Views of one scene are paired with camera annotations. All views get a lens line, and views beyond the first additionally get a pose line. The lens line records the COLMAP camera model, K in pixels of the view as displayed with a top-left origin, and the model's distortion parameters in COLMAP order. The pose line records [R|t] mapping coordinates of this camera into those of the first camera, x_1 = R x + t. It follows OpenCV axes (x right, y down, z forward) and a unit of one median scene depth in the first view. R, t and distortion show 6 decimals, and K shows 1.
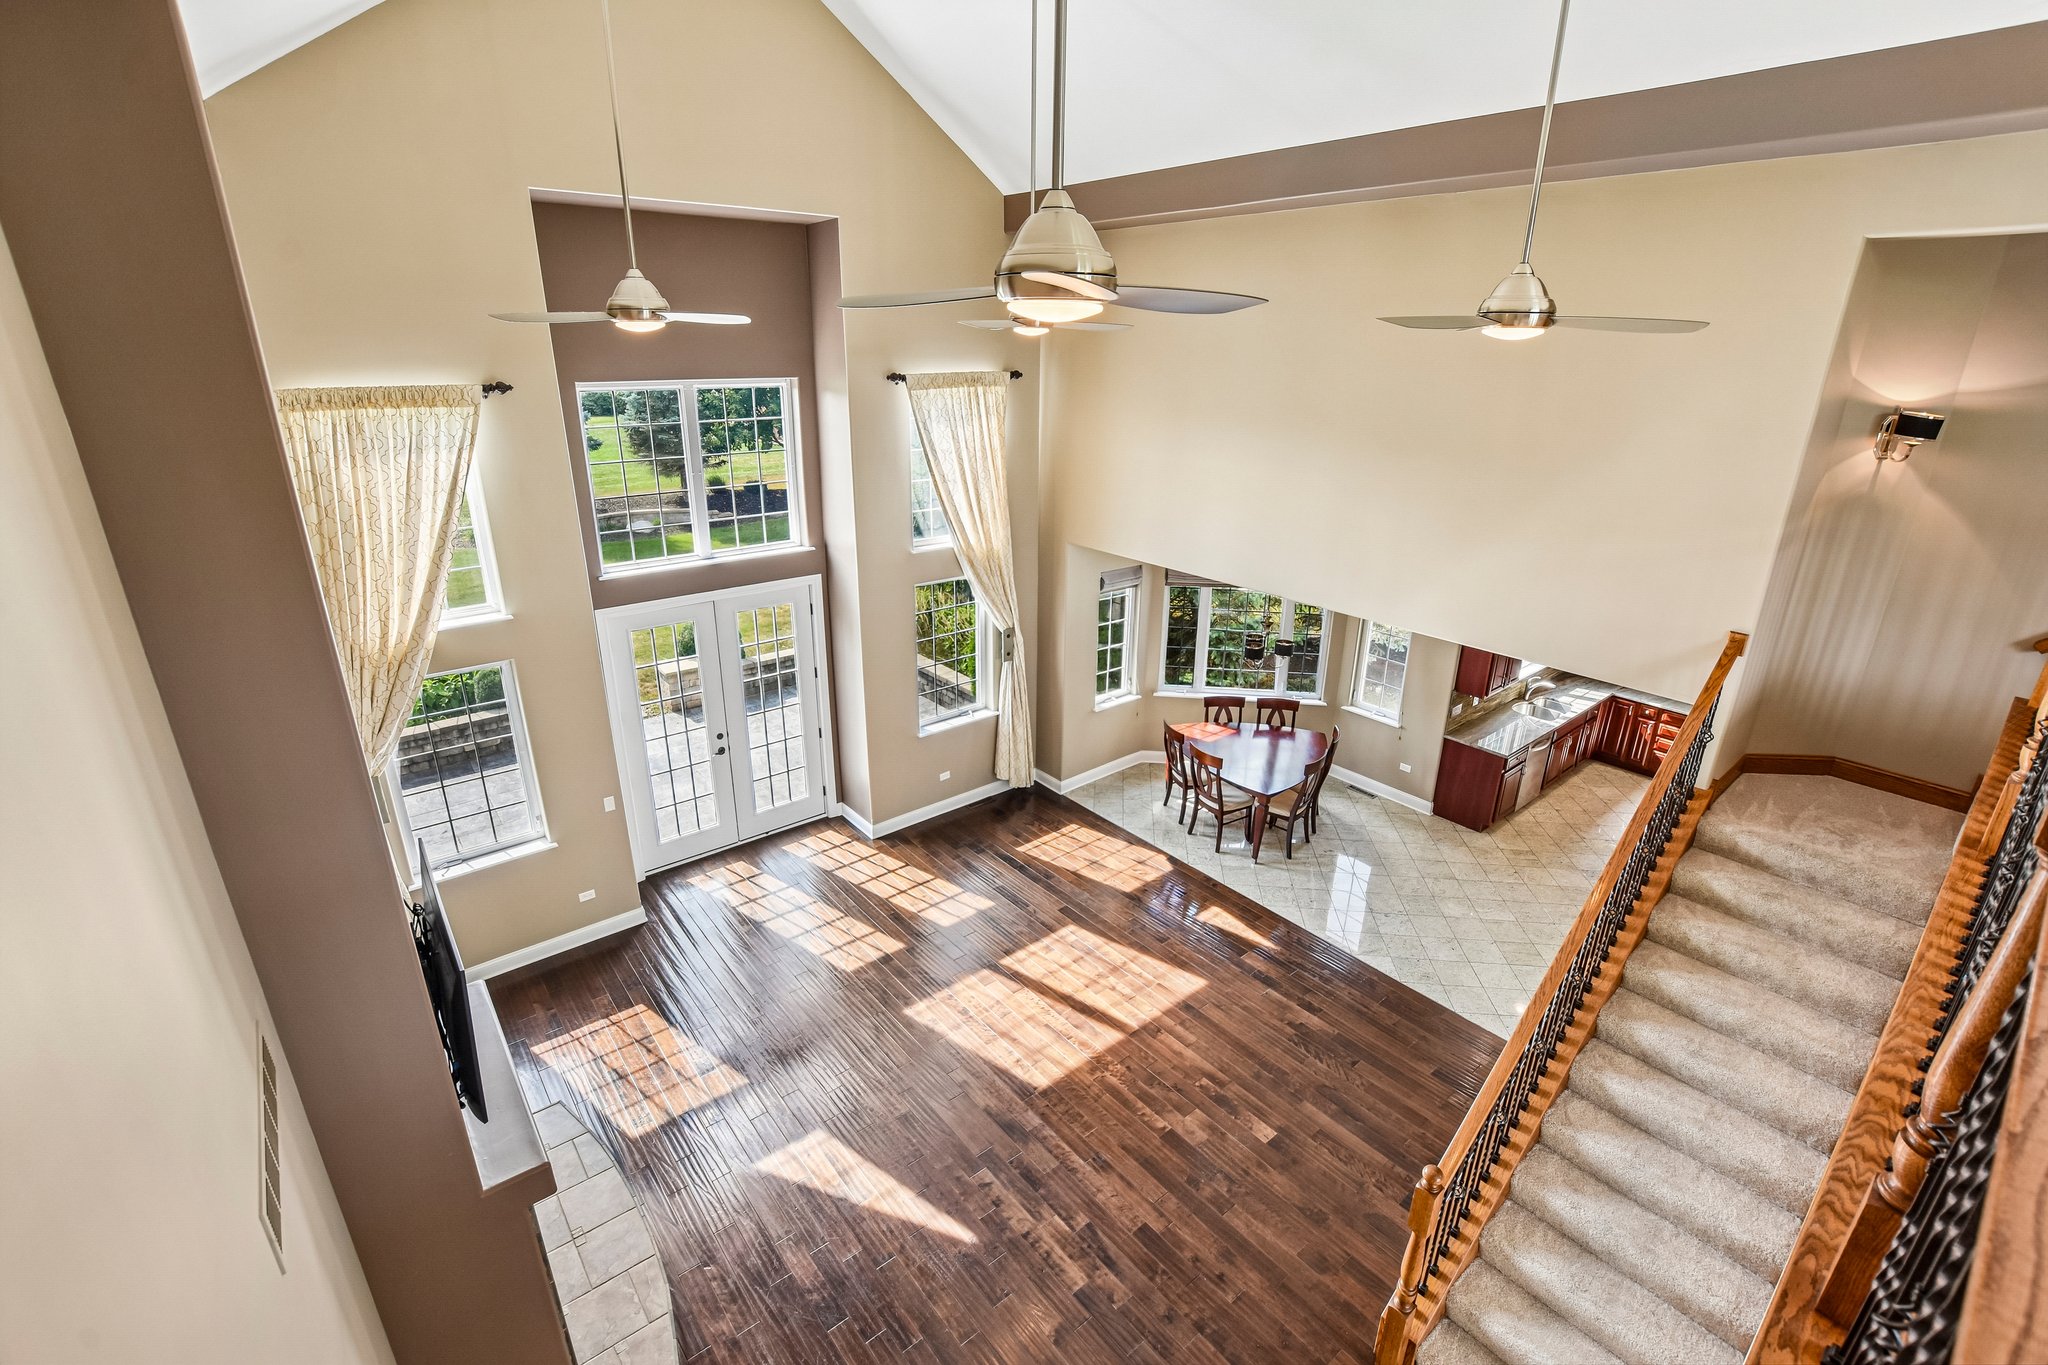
lens RADIAL K [[912.9, 0, 1031.5], [0, 912.9, 672.4], [0, 0, 1]] dist [-0.030721, 0.001276]
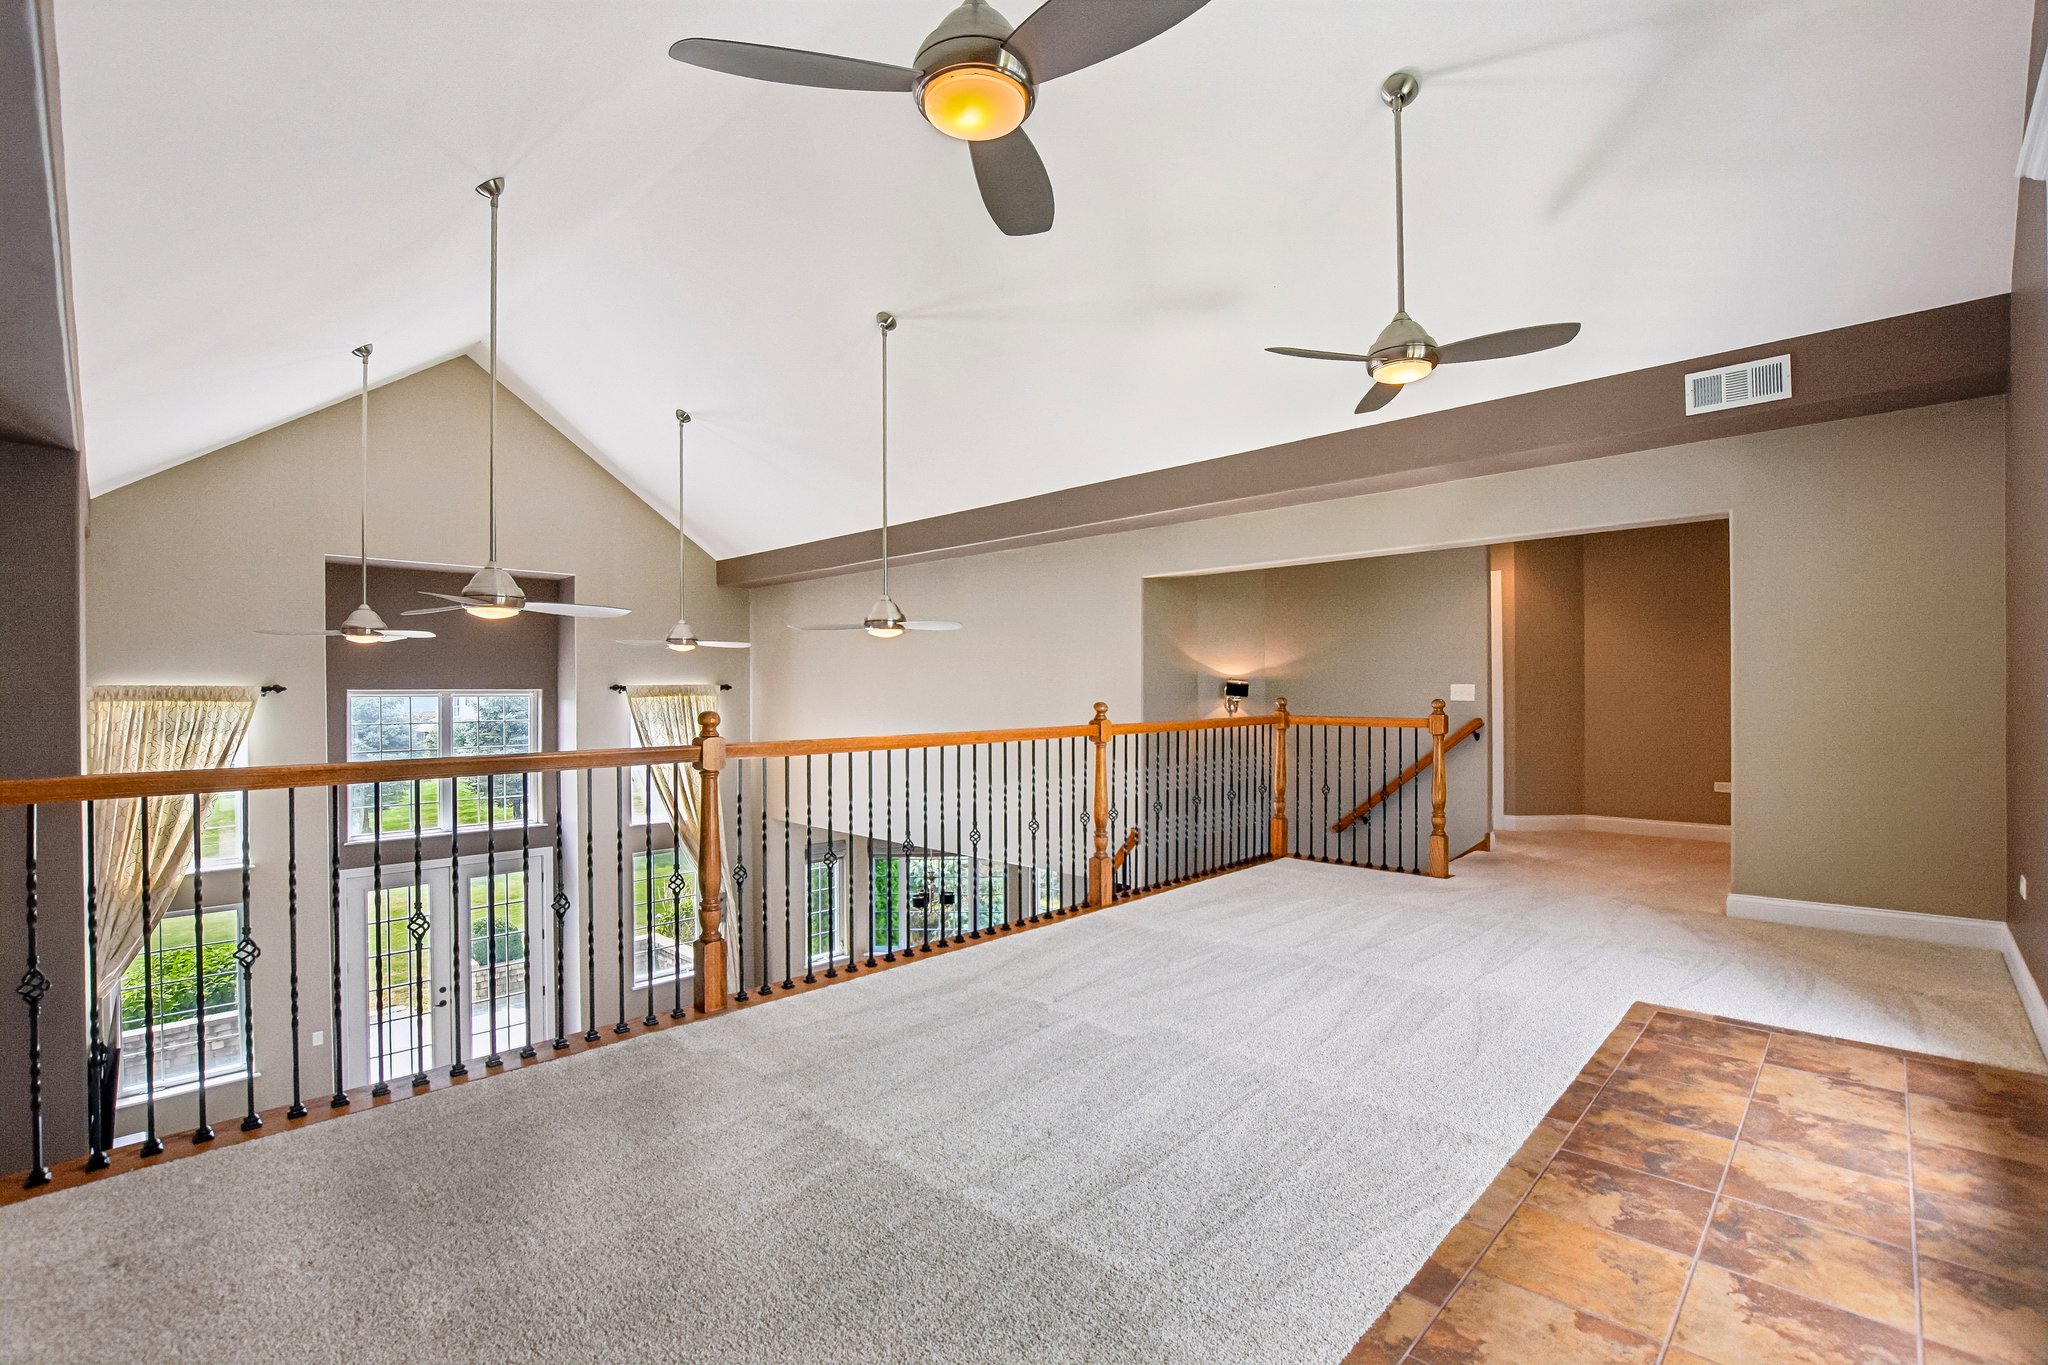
lens RADIAL K [[912.9, 0, 1014.8], [0, 912.9, 690.3], [0, 0, 1]] dist [-0.030721, 0.001276]
pose [[0.993436, -0.014097, 0.113518, 0.393162], [0.051784, 0.940290, -0.336411, 0.213273], [-0.101997, 0.340082, 0.934848, -0.400723]]
